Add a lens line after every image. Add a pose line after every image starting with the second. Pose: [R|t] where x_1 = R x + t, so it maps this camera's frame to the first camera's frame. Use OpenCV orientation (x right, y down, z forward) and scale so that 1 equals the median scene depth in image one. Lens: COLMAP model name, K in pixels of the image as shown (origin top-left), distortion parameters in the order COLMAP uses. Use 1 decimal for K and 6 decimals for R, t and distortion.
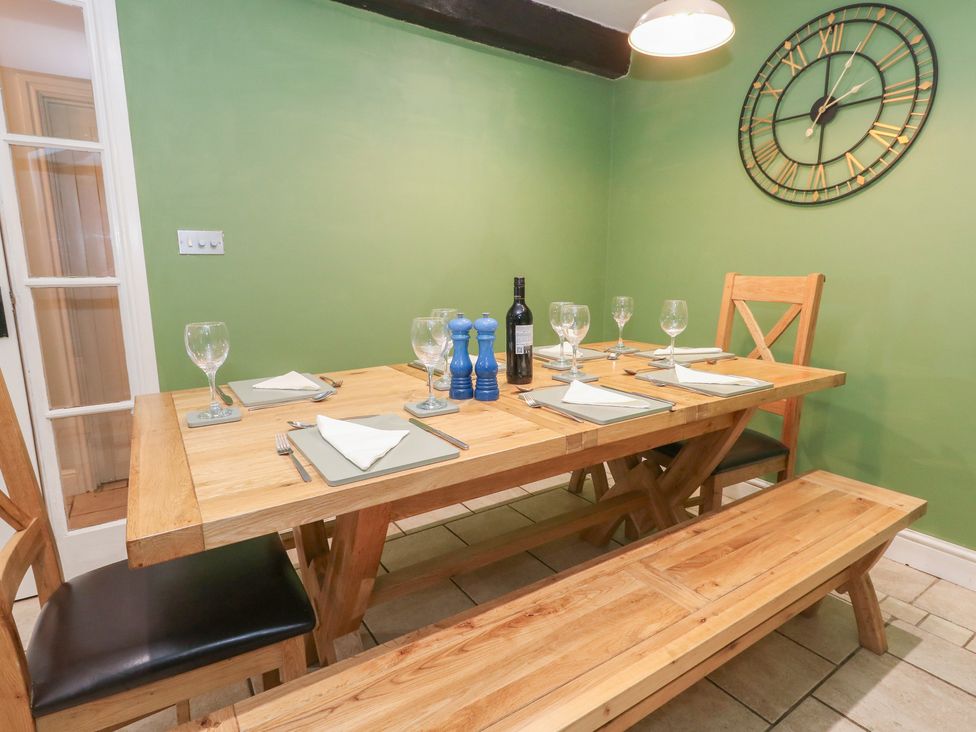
lens RADIAL K [[524.8, 0, 488.0], [0, 524.8, 366.0], [0, 0, 1]] dist [-0.005290, -0.000966]
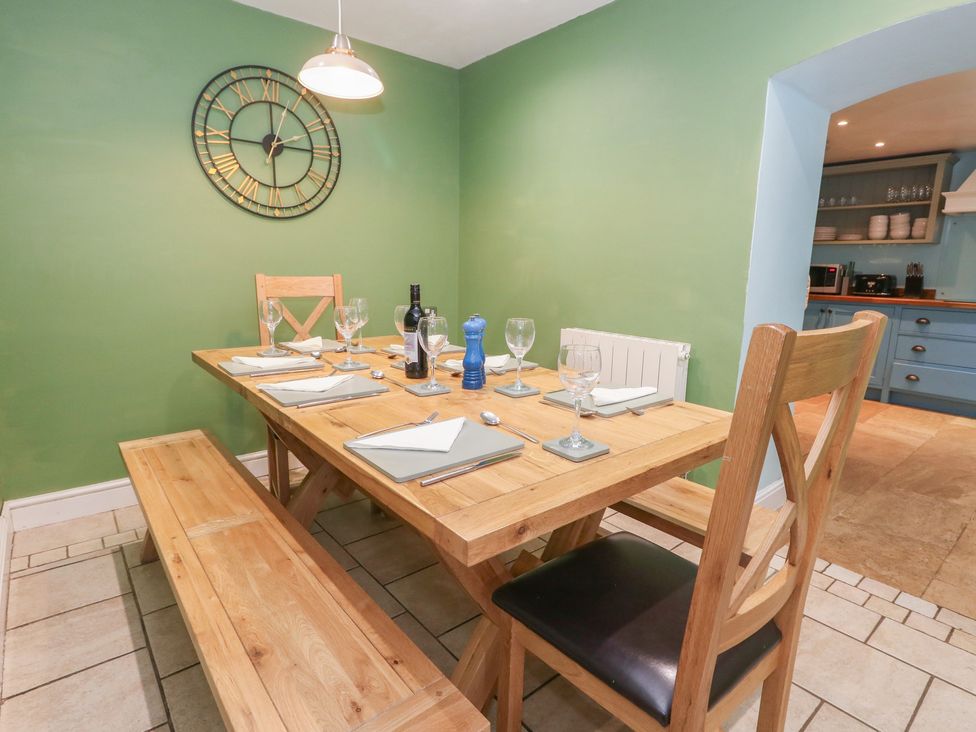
lens RADIAL K [[524.8, 0, 488.0], [0, 524.8, 366.0], [0, 0, 1]] dist [-0.005290, -0.000966]
pose [[-0.116119, -0.184879, 0.975877, -0.775025], [0.162869, 0.965680, 0.202327, -0.146842], [-0.979791, 0.182434, -0.082022, 0.706294]]
